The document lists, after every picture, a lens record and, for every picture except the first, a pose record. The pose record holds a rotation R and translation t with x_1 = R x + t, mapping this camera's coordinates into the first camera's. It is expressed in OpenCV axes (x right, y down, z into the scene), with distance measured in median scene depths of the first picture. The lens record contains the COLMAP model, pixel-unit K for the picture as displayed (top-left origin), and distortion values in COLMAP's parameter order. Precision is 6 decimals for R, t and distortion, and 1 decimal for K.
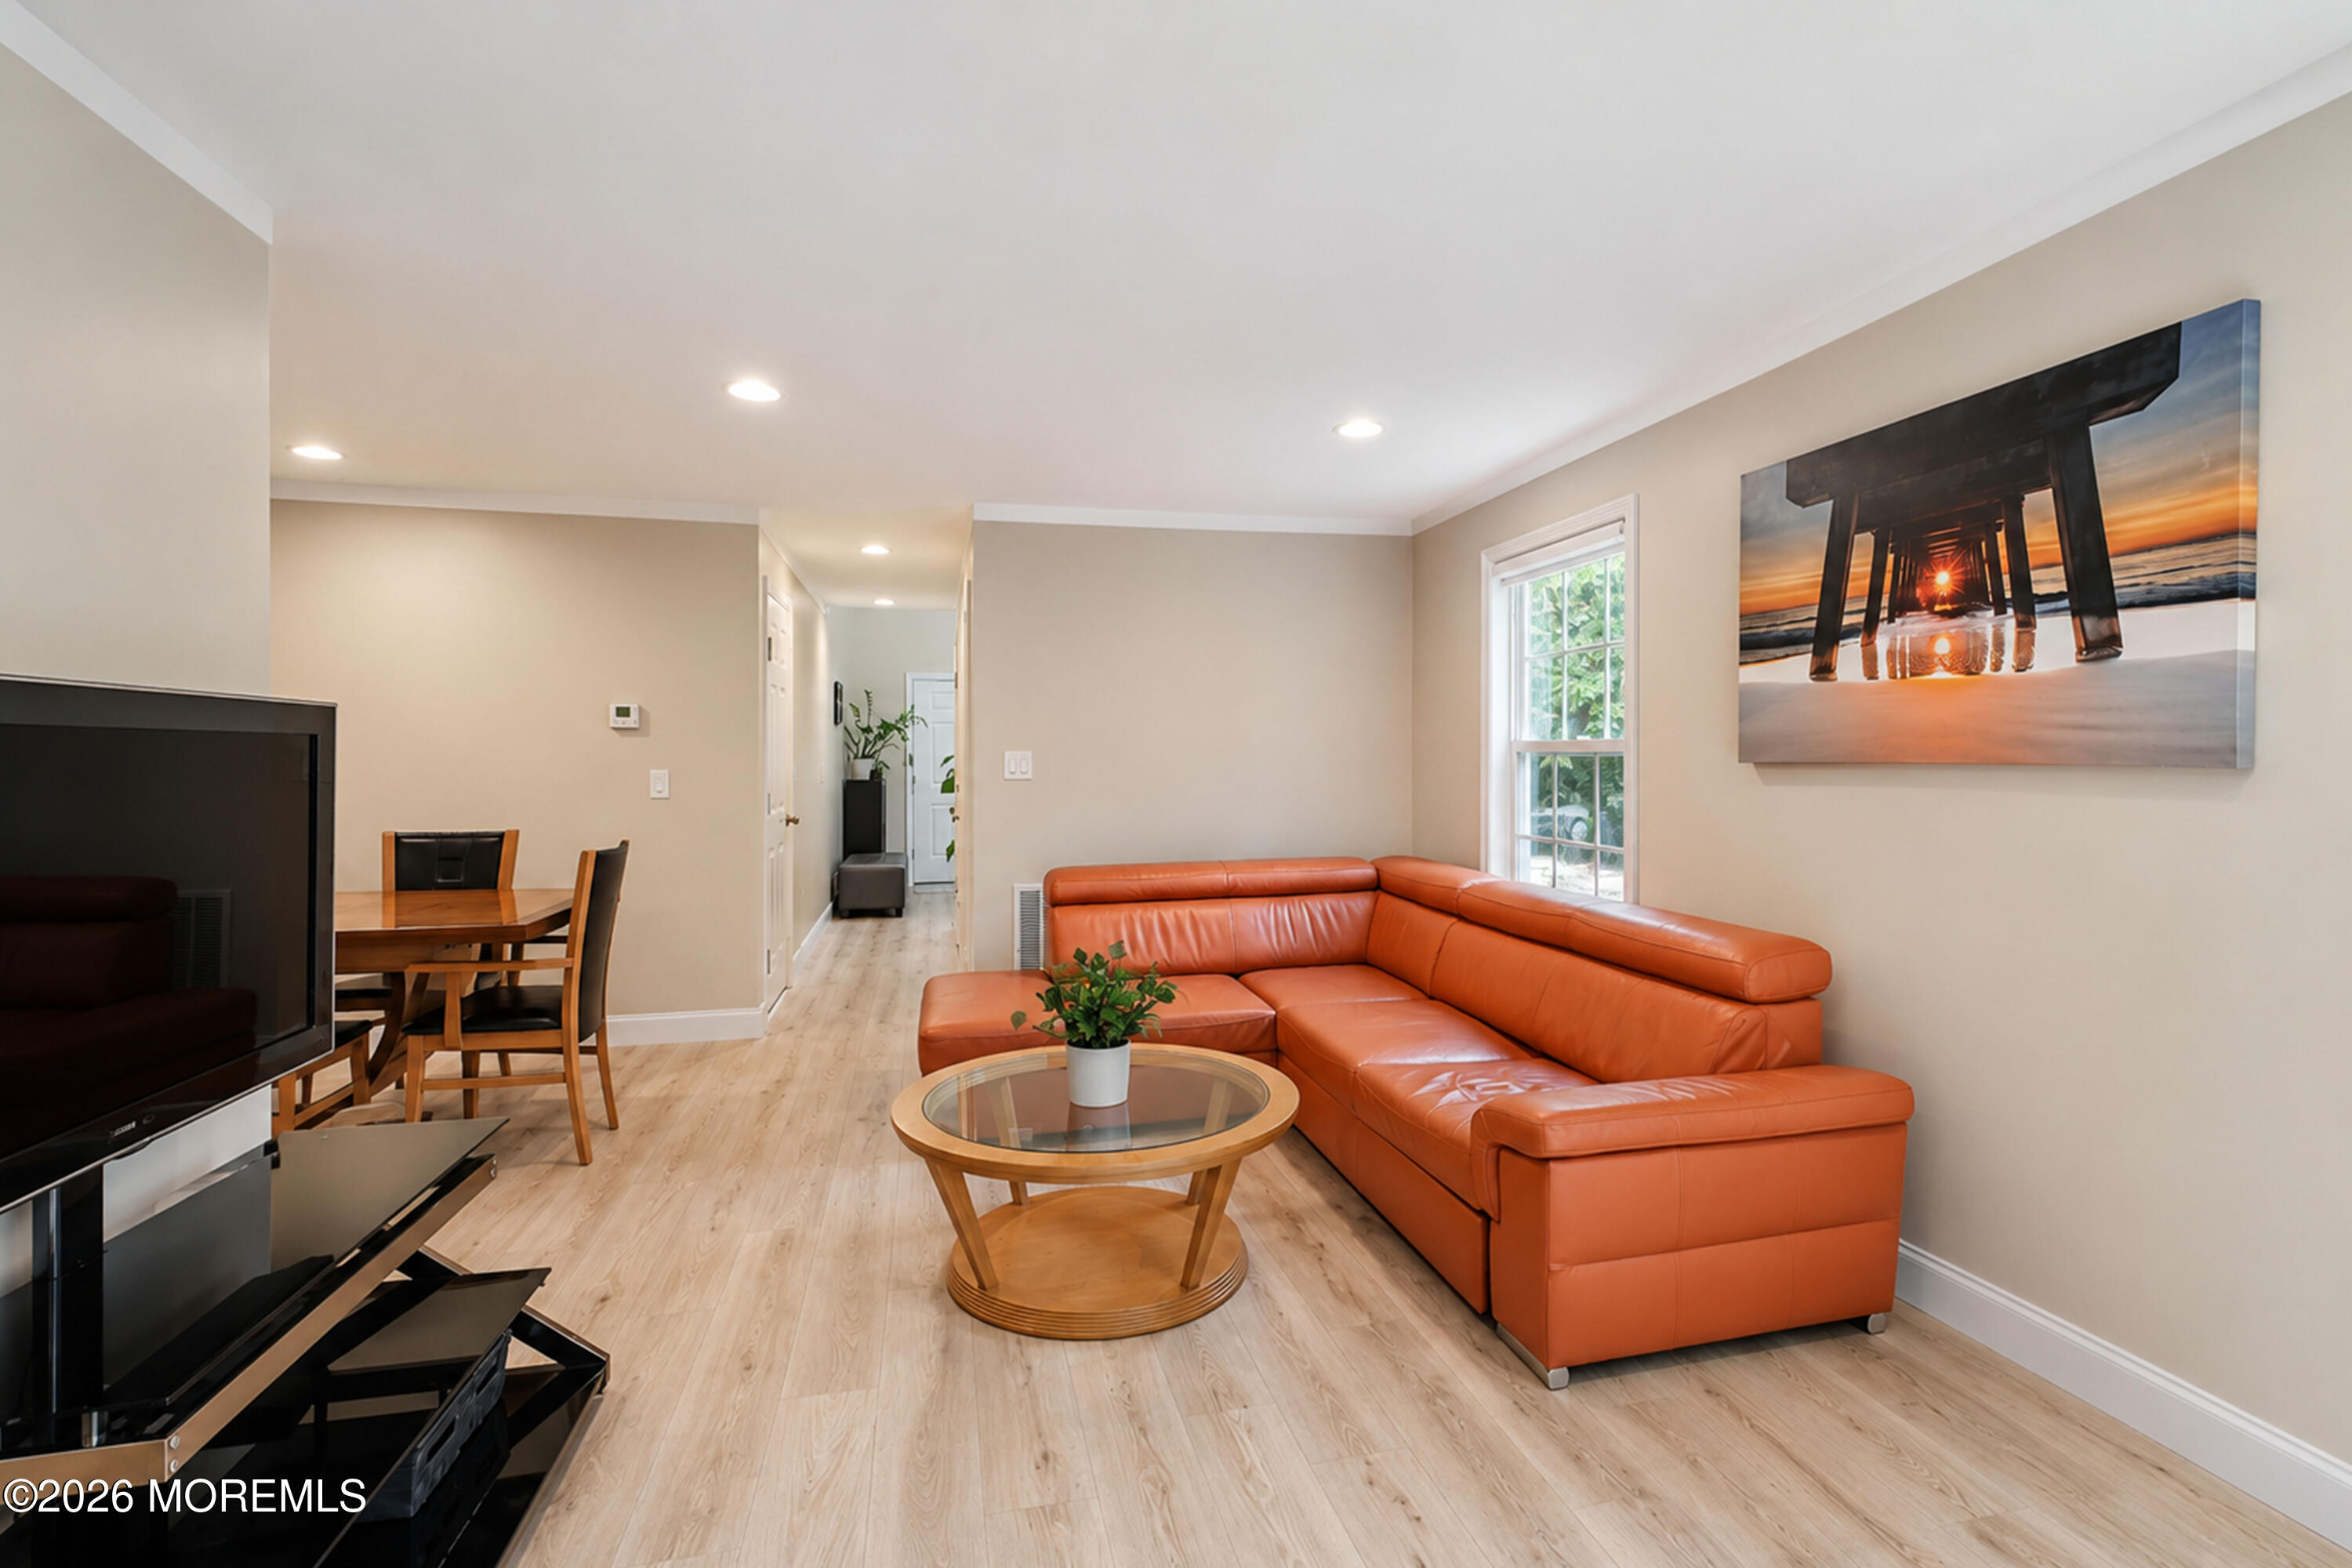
lens RADIAL K [[1040.3, 0, 1180.0], [0, 1040.3, 773.2], [0, 0, 1]] dist [0.001188, -0.000473]
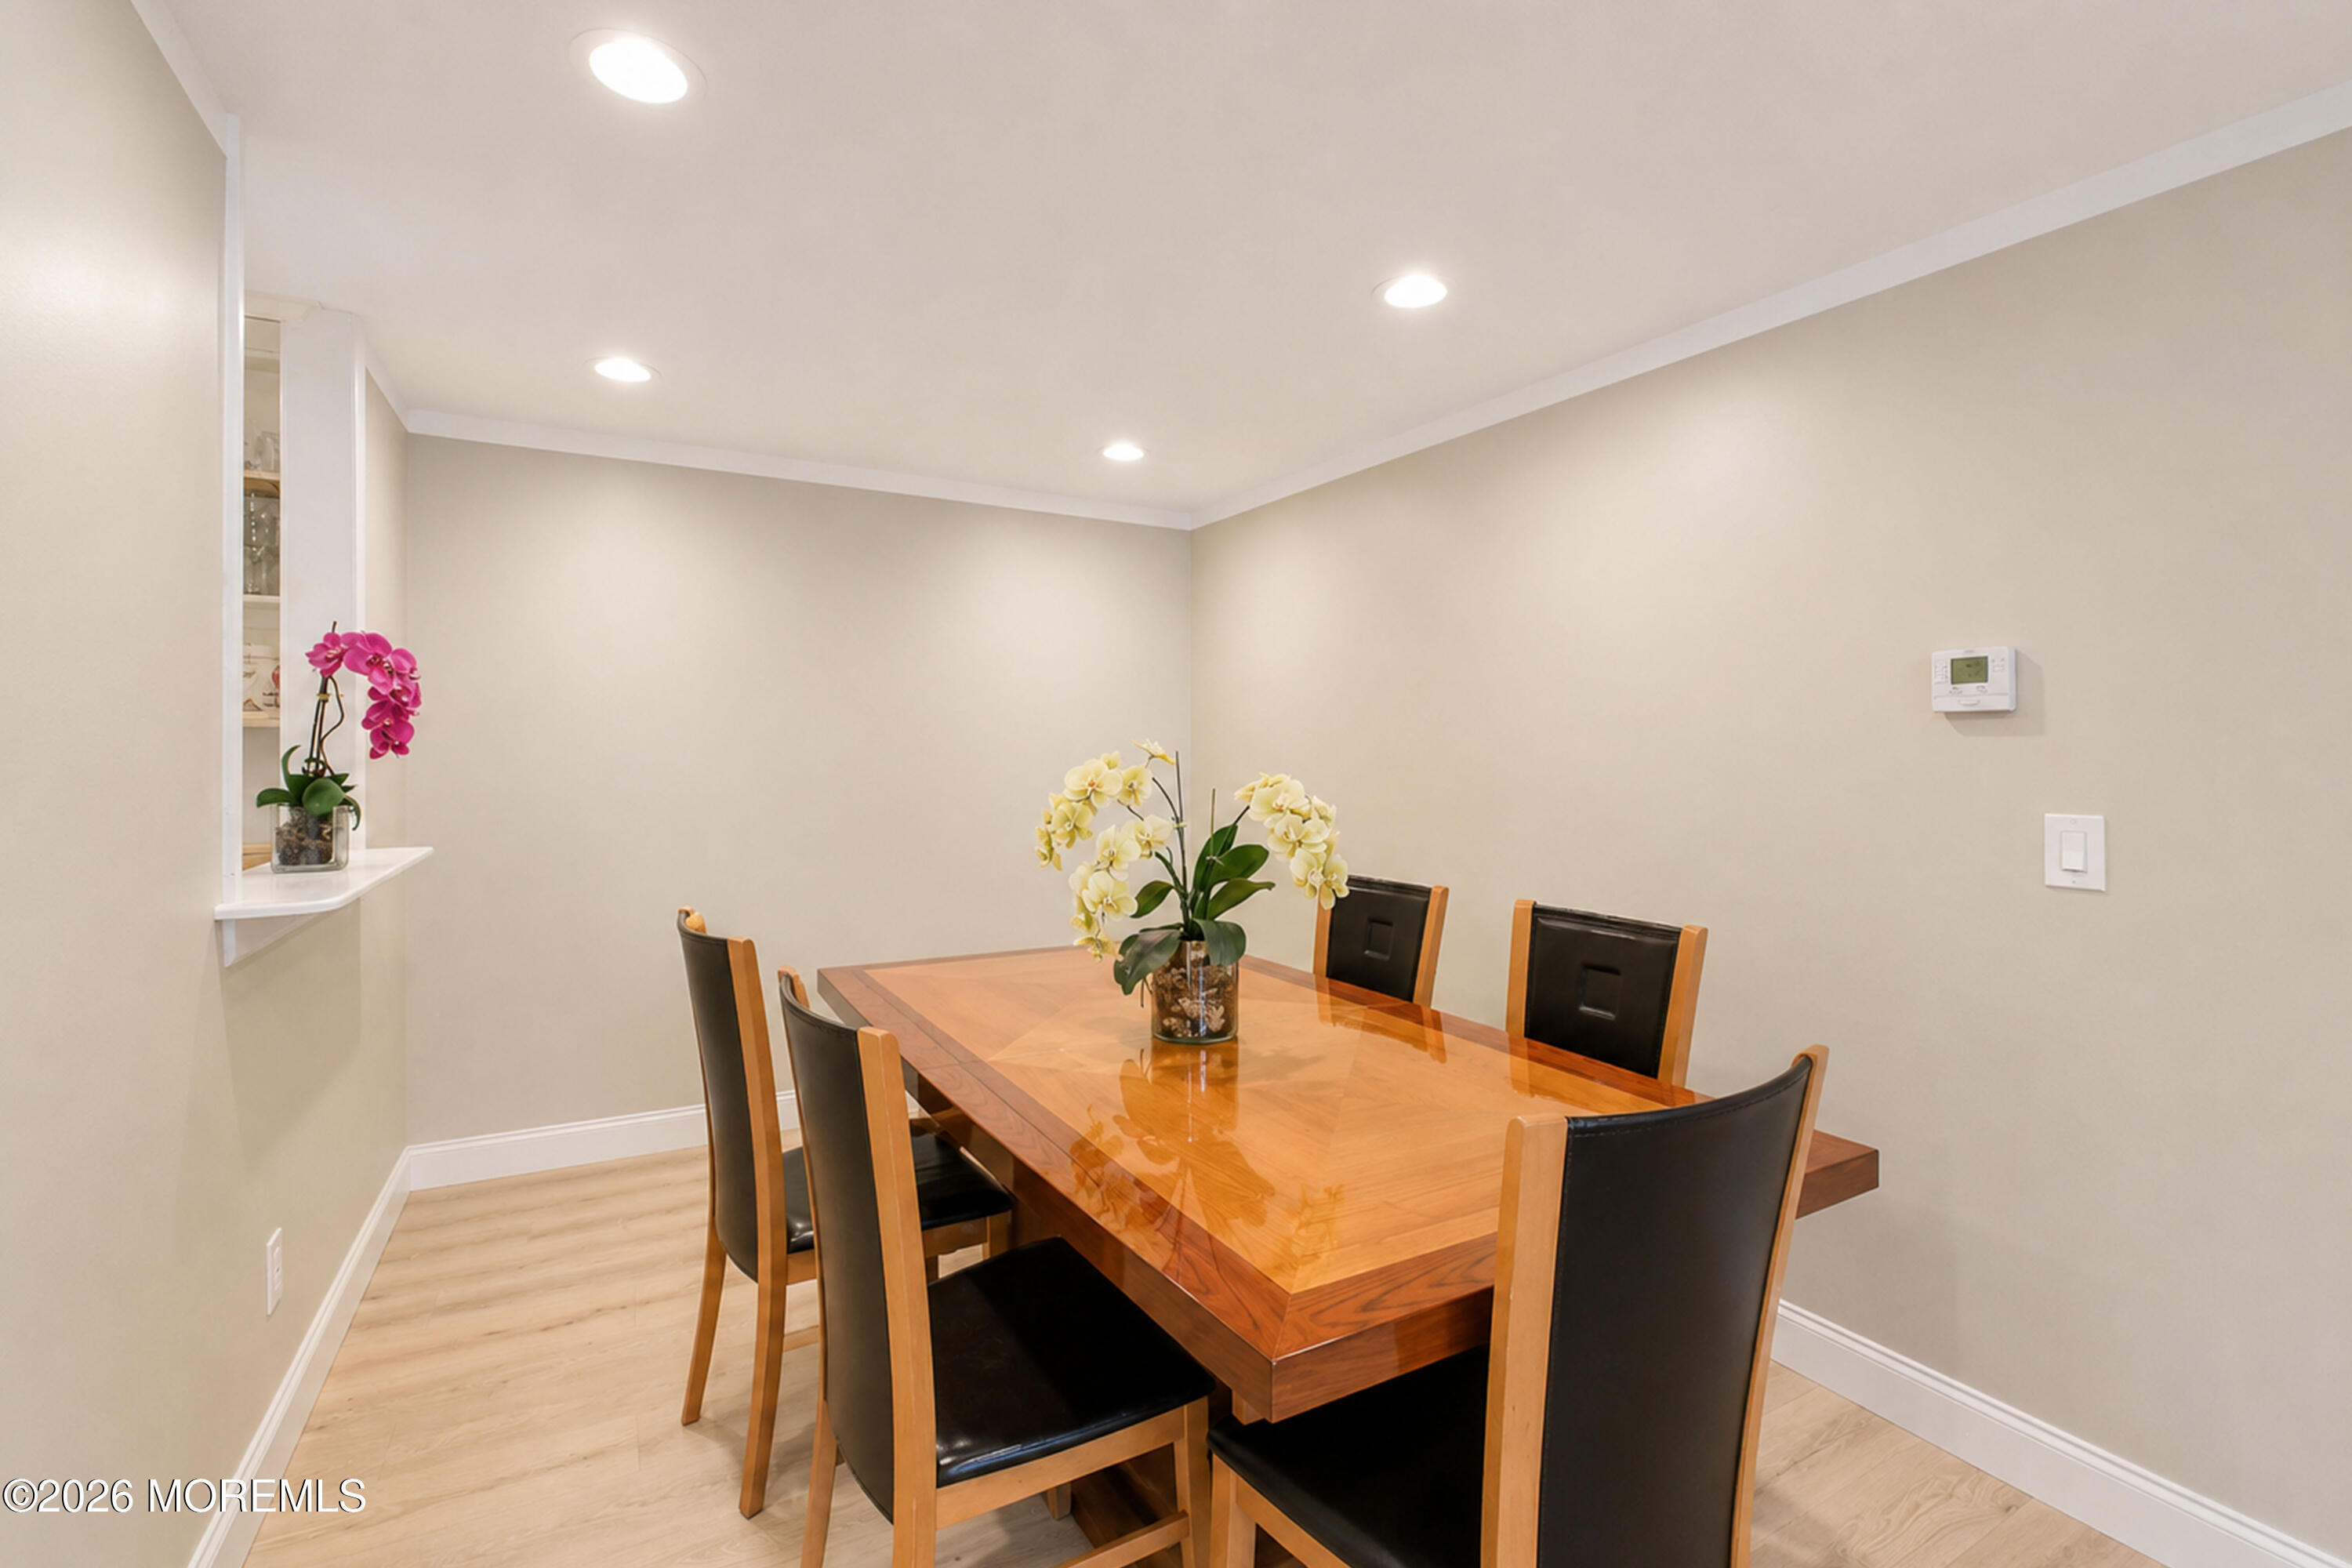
lens RADIAL K [[1040.3, 0, 1170.0], [0, 1040.3, 769.1], [0, 0, 1]] dist [0.001188, -0.000473]
pose [[0.289020, -0.015299, -0.957201, -0.236058], [-0.015503, 0.999666, -0.020659, -0.007023], [0.957197, 0.020811, 0.288686, 0.581752]]
